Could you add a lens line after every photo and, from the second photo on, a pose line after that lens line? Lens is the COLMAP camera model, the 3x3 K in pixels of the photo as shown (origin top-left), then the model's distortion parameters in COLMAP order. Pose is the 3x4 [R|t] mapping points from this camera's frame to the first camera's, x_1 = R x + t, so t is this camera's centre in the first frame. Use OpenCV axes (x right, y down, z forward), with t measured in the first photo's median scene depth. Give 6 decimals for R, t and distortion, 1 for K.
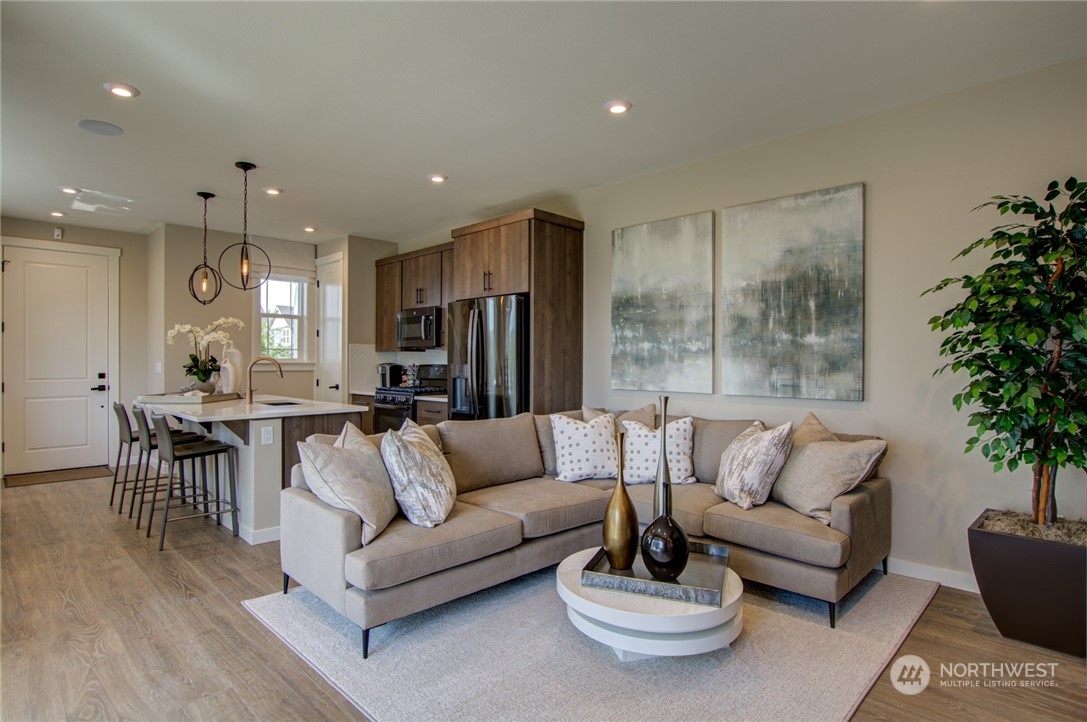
lens RADIAL K [[566.1, 0, 543.7], [0, 566.1, 359.0], [0, 0, 1]] dist [-0.024830, 0.001761]
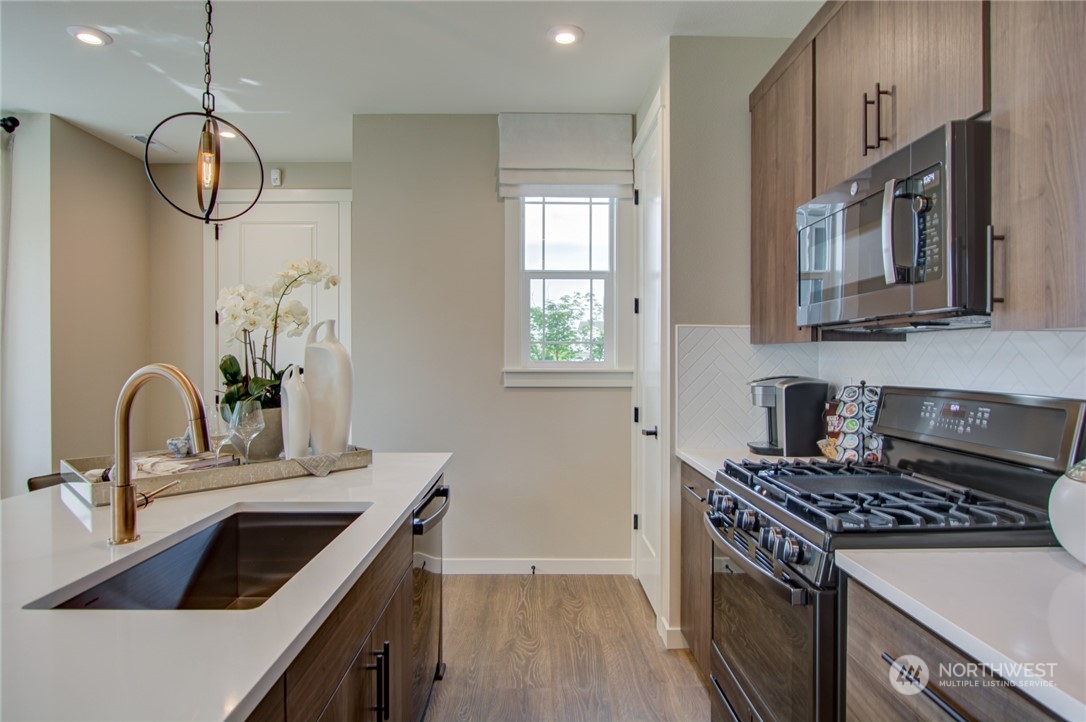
lens RADIAL K [[588.1, 0, 543.0], [0, 588.1, 361.0], [0, 0, 1]] dist [-0.020125, 0.001241]
pose [[0.711260, 0.004107, -0.702917, -0.194350], [0.001024, 0.999976, 0.006878, -0.007864], [0.702929, -0.005612, 0.711238, 0.973115]]
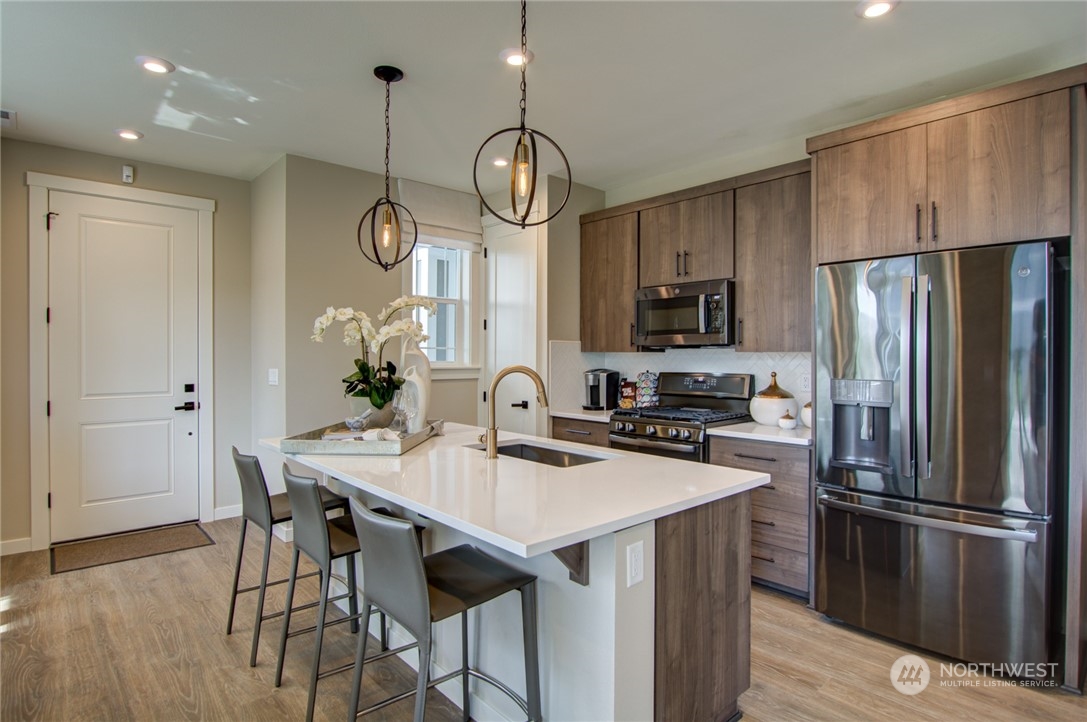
lens RADIAL K [[570.7, 0, 540.4], [0, 570.7, 357.1], [0, 0, 1]] dist [-0.024336, 0.000485]
pose [[0.997594, 0.001252, -0.069313, -0.456174], [-0.000909, 0.999987, 0.004987, -0.015810], [0.069318, -0.004912, 0.997583, 0.493597]]
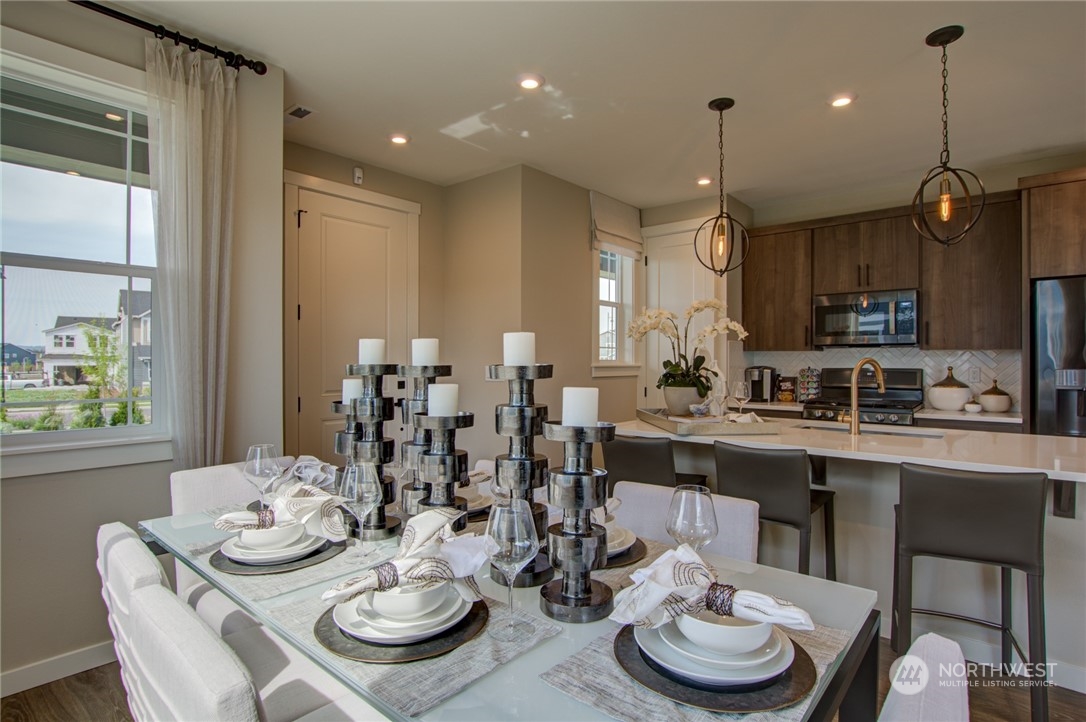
lens RADIAL K [[563.1, 0, 543.0], [0, 563.1, 361.0], [0, 0, 1]] dist [-0.016963, 0.001600]
pose [[0.998022, 0.000549, 0.062868, -0.935094], [-0.000704, 0.999997, 0.002456, -0.002202], [-0.062867, -0.002496, 0.998019, 0.409608]]
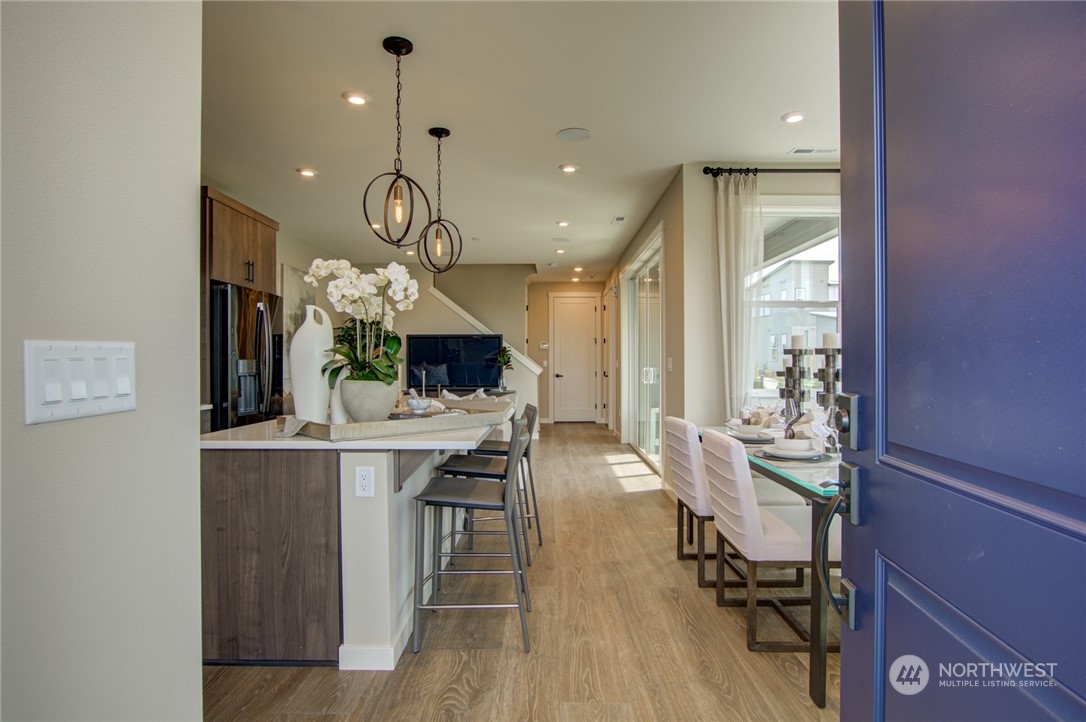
lens RADIAL K [[570.2, 0, 539.9], [0, 570.2, 357.1], [0, 0, 1]] dist [-0.024336, 0.000485]
pose [[-0.688898, 0.008850, 0.724804, -1.210774], [0.003688, 0.999955, -0.008704, 0.015808], [-0.724849, -0.003323, -0.688900, 1.412549]]
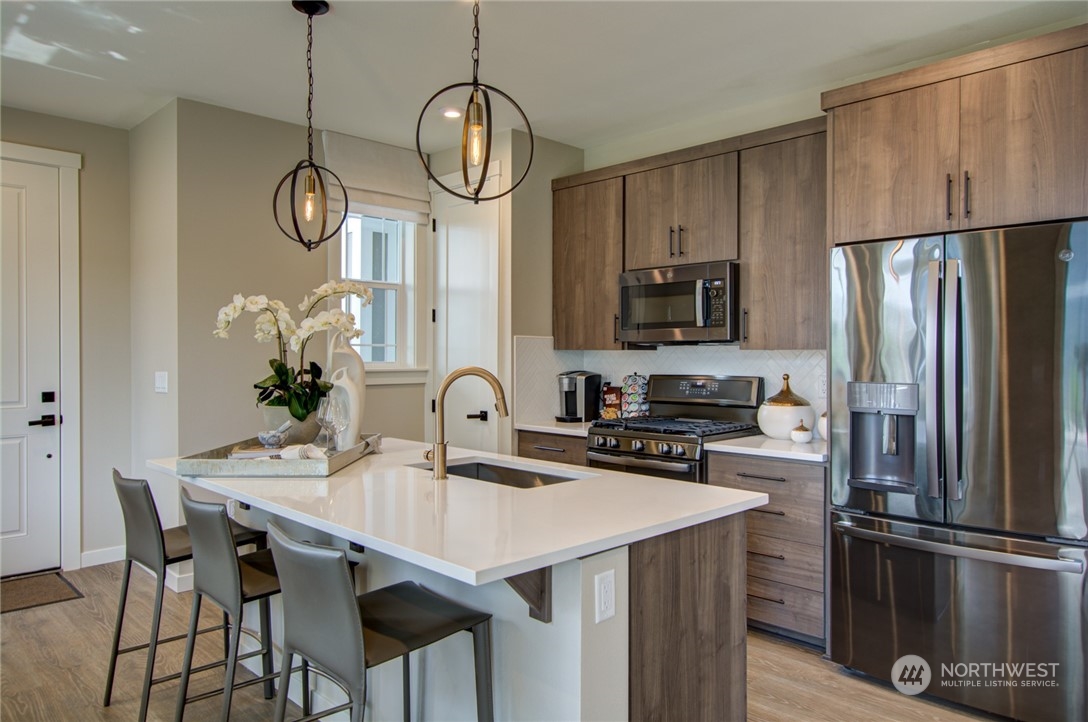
lens RADIAL K [[740.3, 0, 544.4], [0, 740.3, 356.8], [0, 0, 1]] dist [-0.002294, 0.005585]
pose [[0.999783, -0.000174, -0.020817, -0.445665], [0.000304, 0.999980, 0.006244, -0.016492], [0.020815, -0.006249, 0.999764, 0.451644]]
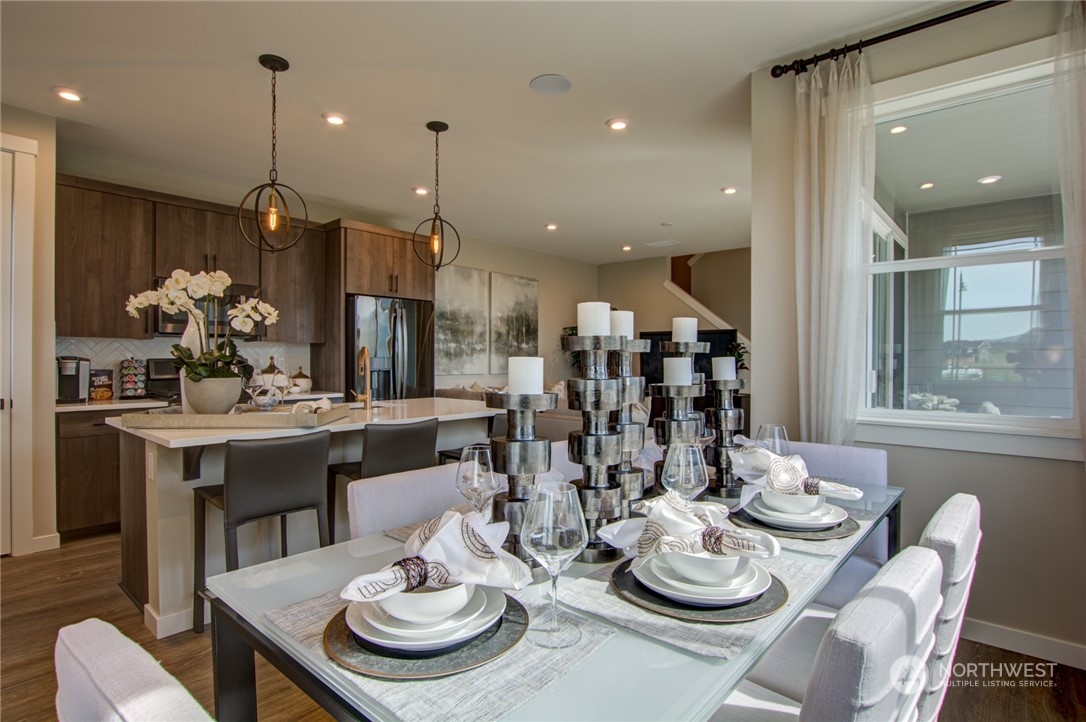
lens RADIAL K [[548.1, 0, 540.6], [0, 548.1, 360.8], [0, 0, 1]] dist [-0.020961, 0.000644]
pose [[-0.051655, -0.003683, 0.998658, -1.301575], [-0.003447, 0.999988, 0.003510, 0.012032], [-0.998659, -0.003262, -0.051668, 0.832566]]
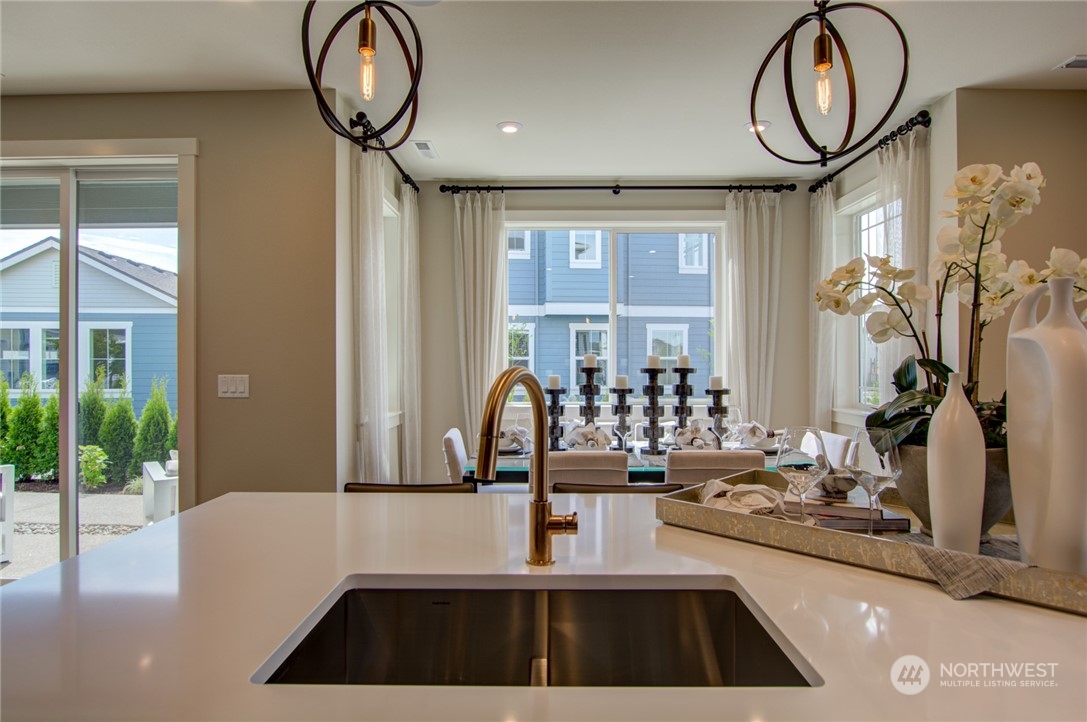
lens RADIAL K [[594.0, 0, 538.4], [0, 594.0, 362.9], [0, 0, 1]] dist [-0.020746, 0.002493]
pose [[-0.720948, 0.003666, -0.692979, -0.354139], [0.002201, 0.999993, 0.003000, -0.007645], [0.692986, 0.000638, -0.720951, 1.219573]]
